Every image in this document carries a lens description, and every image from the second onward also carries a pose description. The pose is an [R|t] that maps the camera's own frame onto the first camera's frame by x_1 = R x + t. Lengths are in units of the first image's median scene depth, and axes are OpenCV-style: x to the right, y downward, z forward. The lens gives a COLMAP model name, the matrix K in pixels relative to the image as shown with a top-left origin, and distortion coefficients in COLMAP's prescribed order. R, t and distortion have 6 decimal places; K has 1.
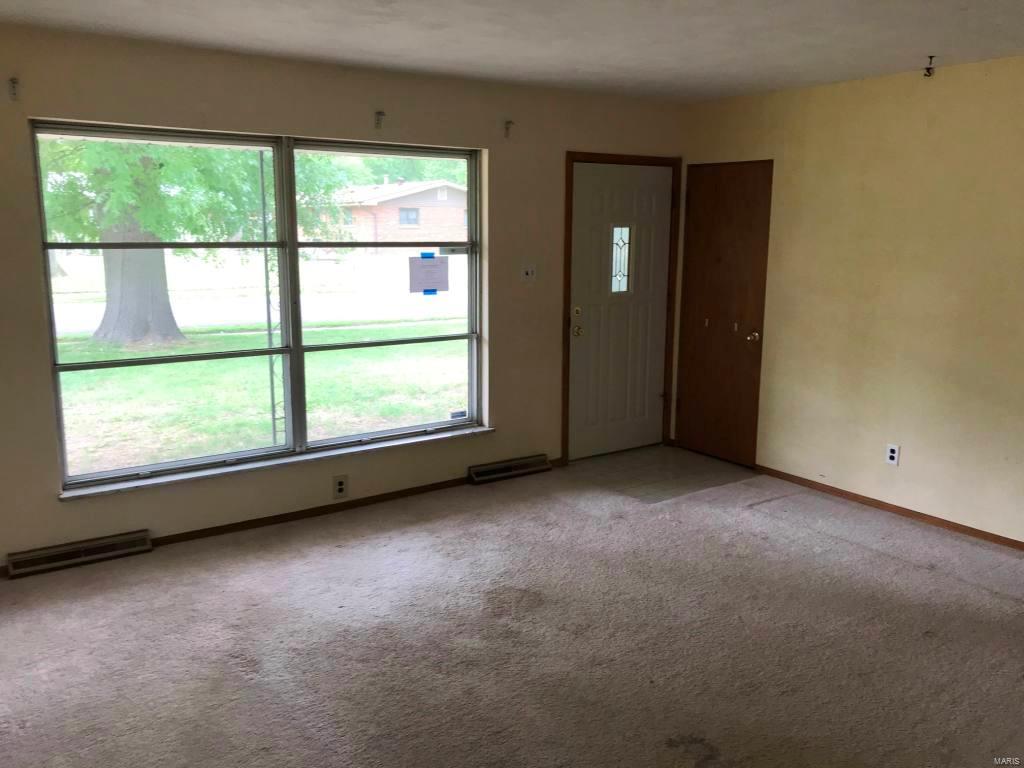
lens RADIAL K [[845.4, 0, 509.5], [0, 845.4, 393.1], [0, 0, 1]] dist [0.038328, -0.045530]
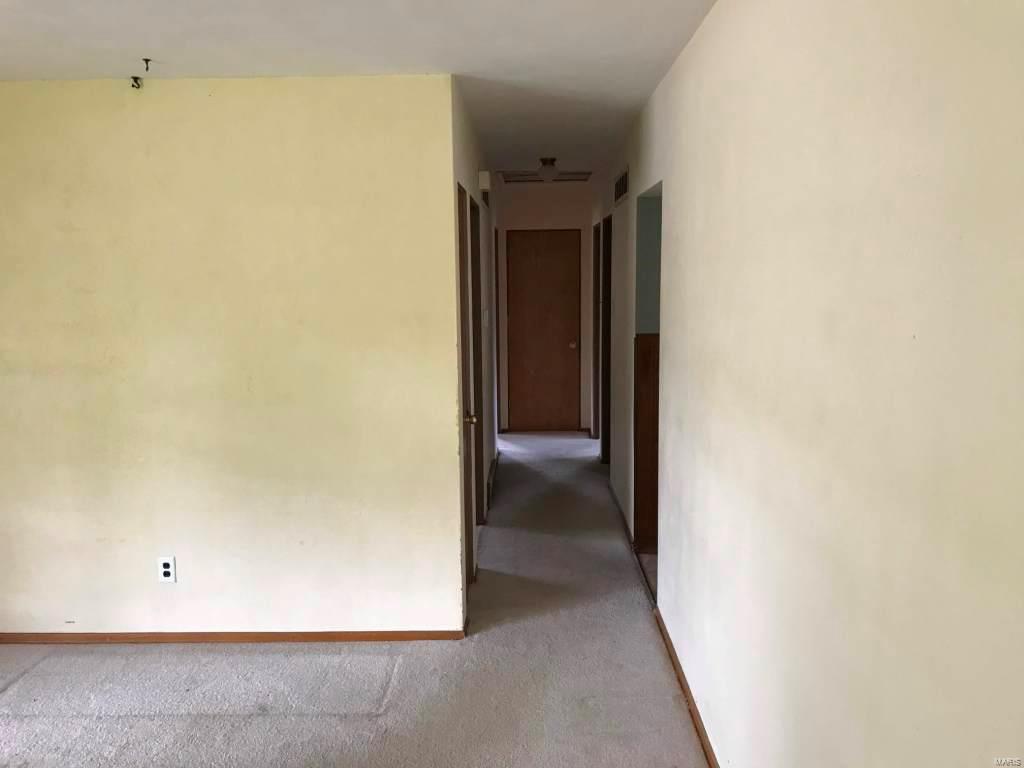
lens RADIAL K [[845.4, 0, 517.5], [0, 845.4, 376.4], [0, 0, 1]] dist [0.038328, -0.045530]
pose [[0.582165, -0.109172, 0.805708, 0.035107], [0.170458, 0.985311, 0.010343, -0.057672], [-0.795002, 0.131319, 0.592222, 0.283400]]
